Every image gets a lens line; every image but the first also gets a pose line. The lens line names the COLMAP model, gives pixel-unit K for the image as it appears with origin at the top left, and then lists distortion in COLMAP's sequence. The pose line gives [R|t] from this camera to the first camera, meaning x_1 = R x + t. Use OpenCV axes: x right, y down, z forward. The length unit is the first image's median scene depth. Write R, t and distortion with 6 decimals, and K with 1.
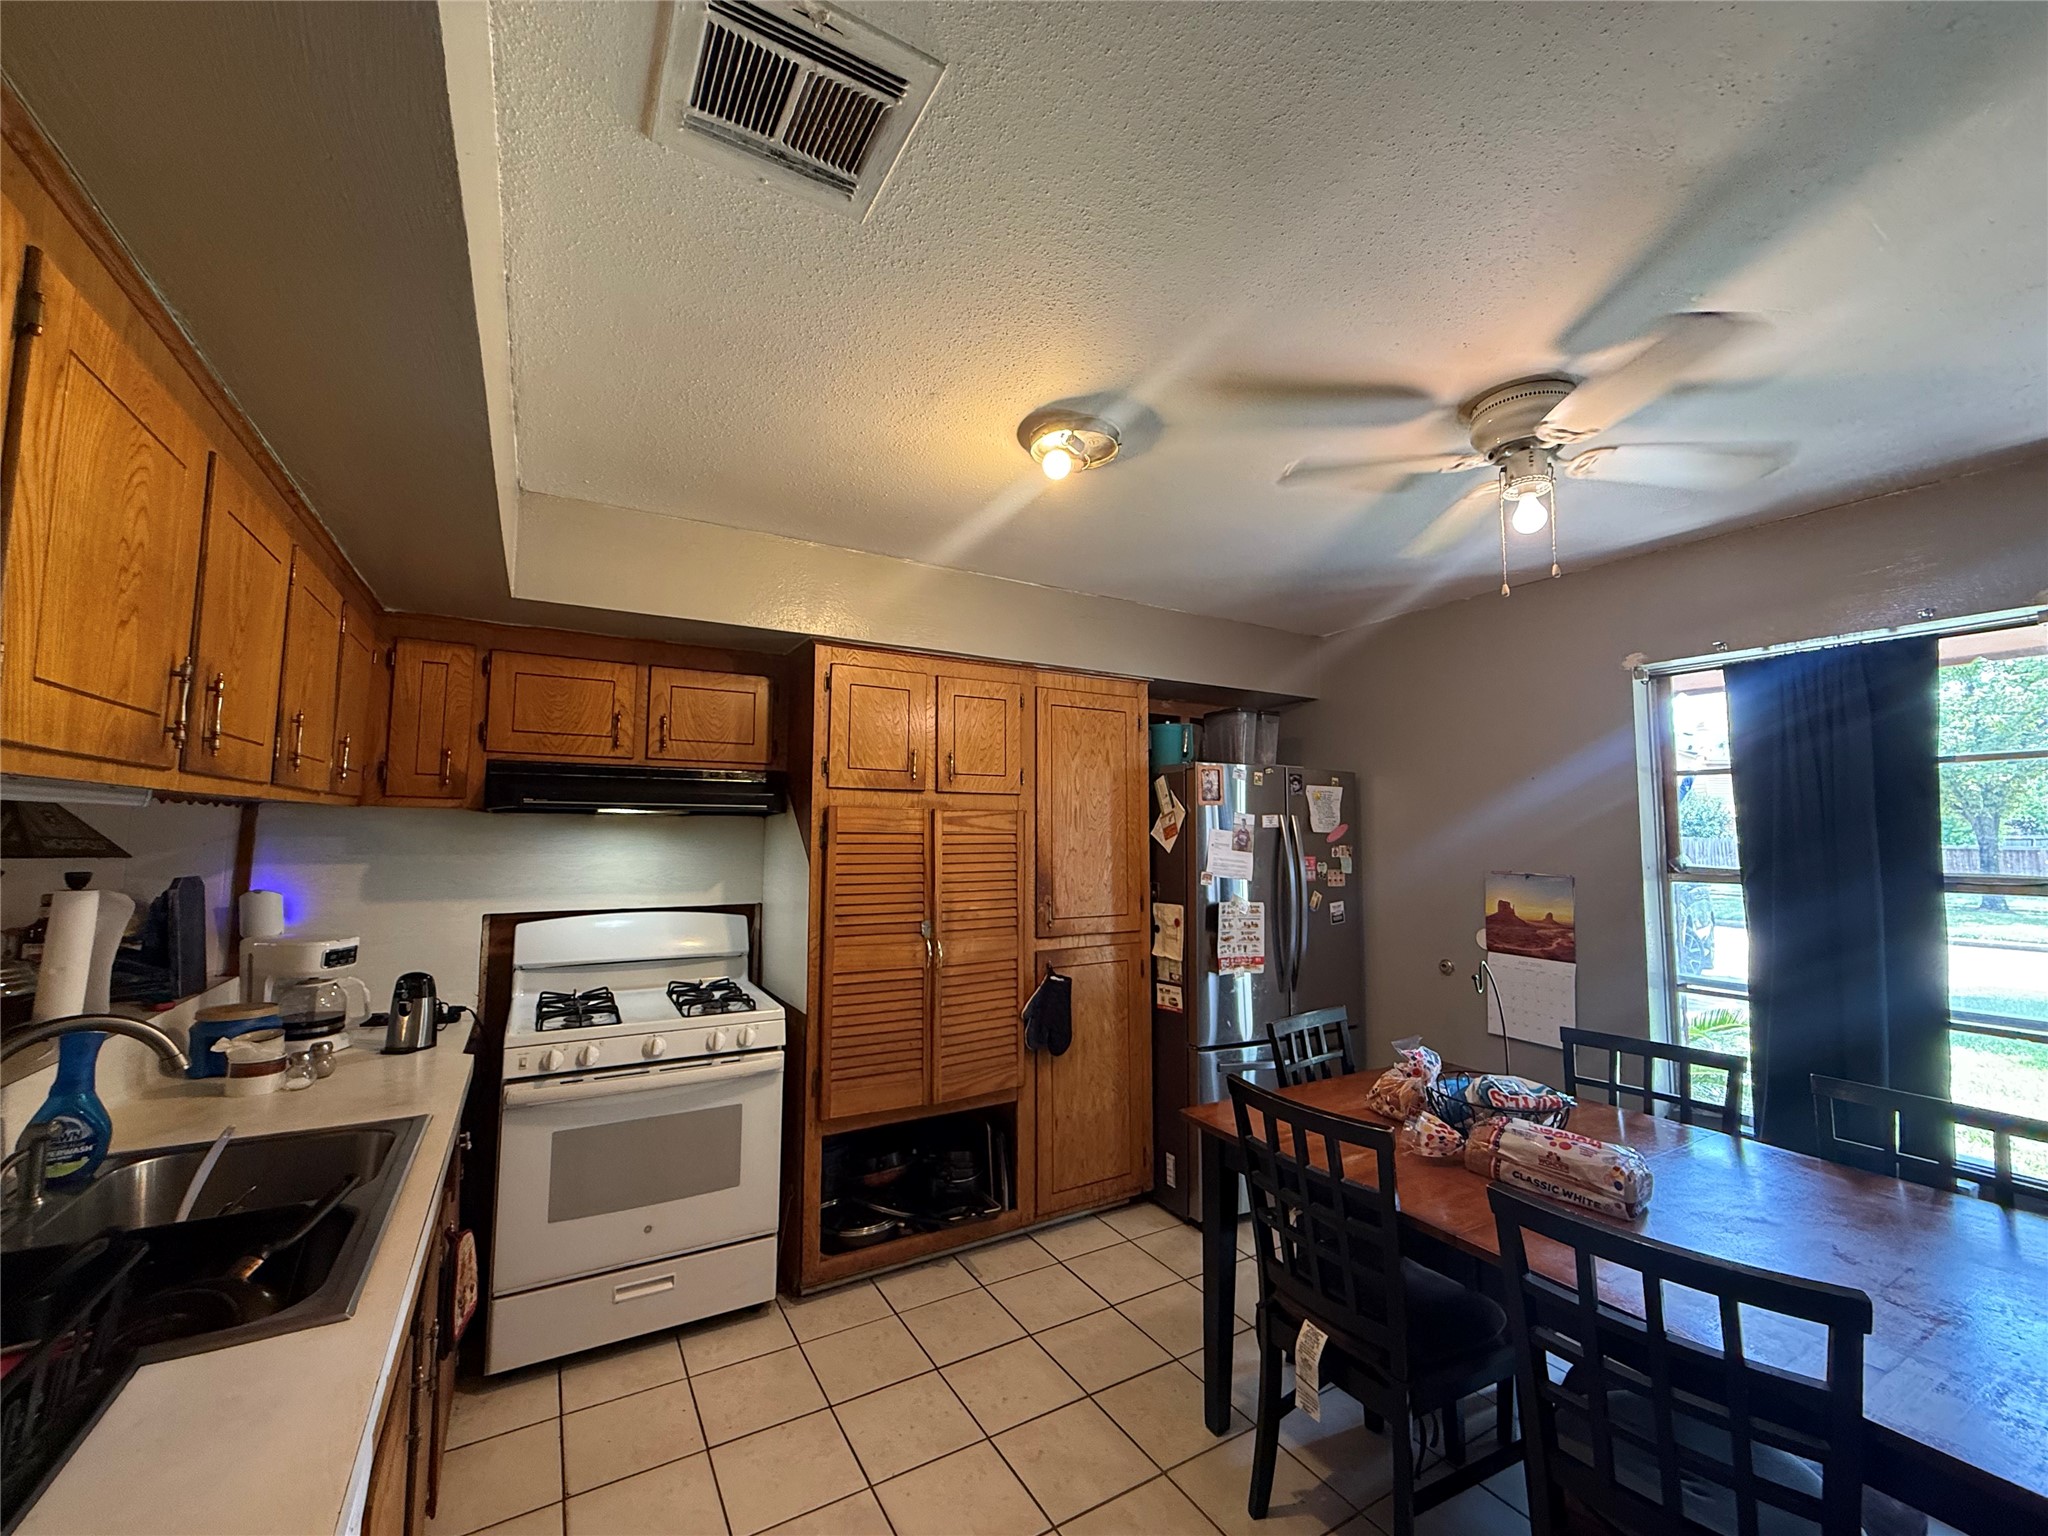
lens RADIAL K [[821.1, 0, 1021.2], [0, 821.1, 770.3], [0, 0, 1]] dist [-0.000646, -0.000061]
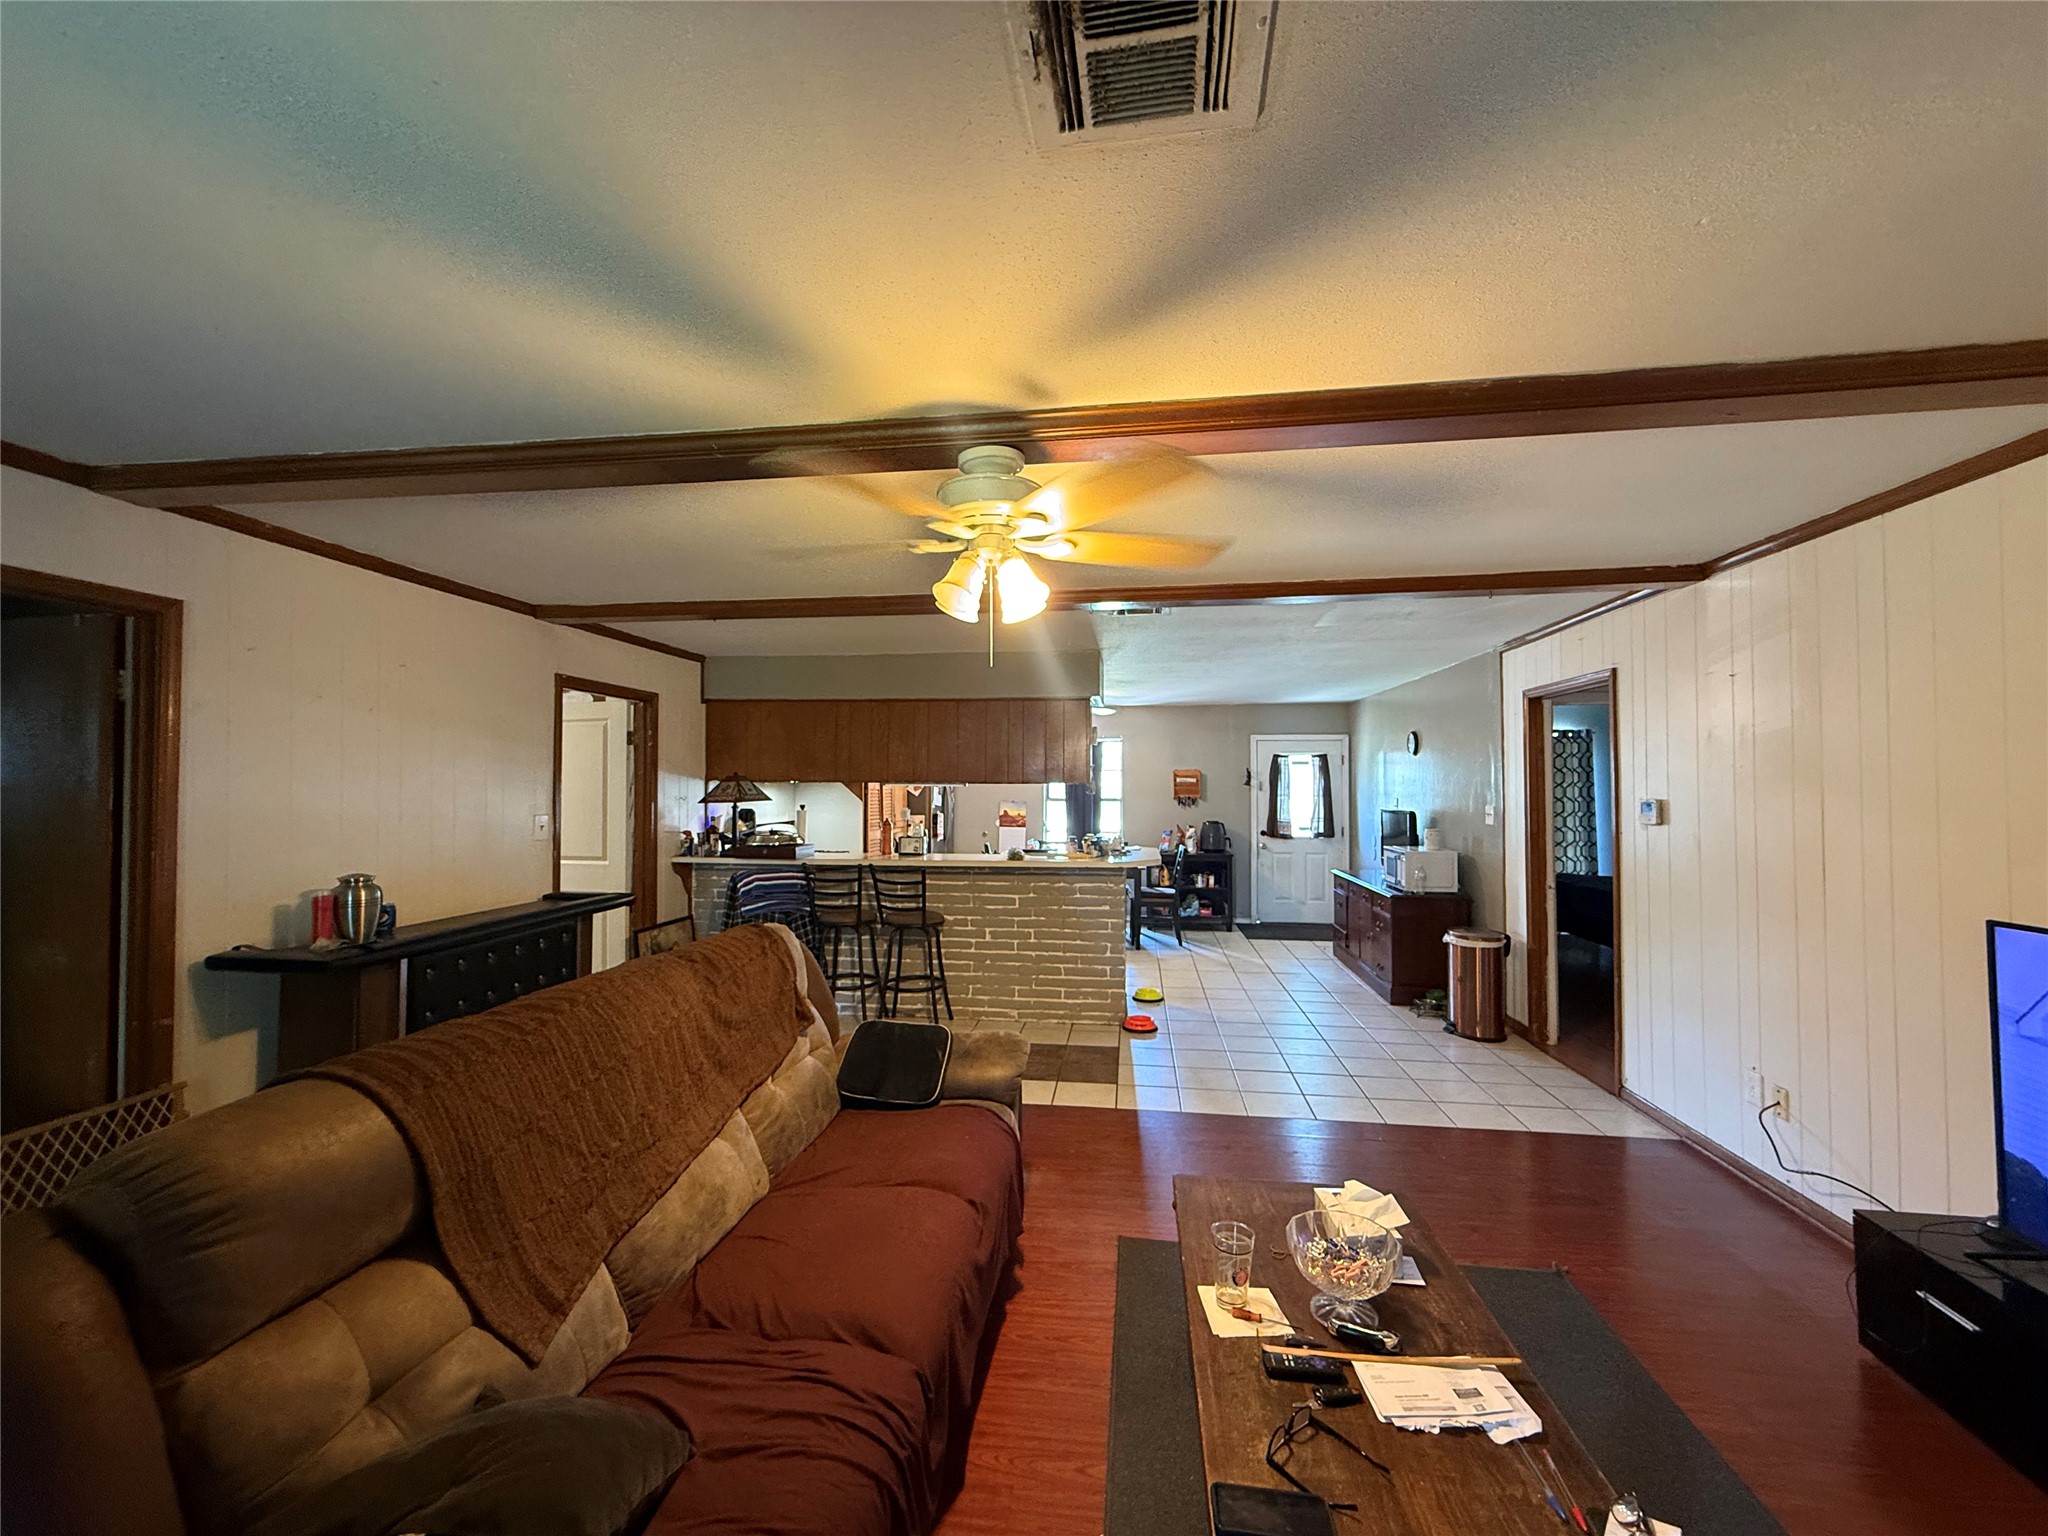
lens RADIAL K [[819.5, 0, 1024.0], [0, 819.5, 768.0], [0, 0, 1]] dist [-0.000343, -0.000016]
pose [[0.621080, 0.013143, 0.783637, -1.952979], [-0.062715, 0.997487, 0.032976, -0.114357], [-0.781234, -0.069626, 0.620343, -1.043940]]
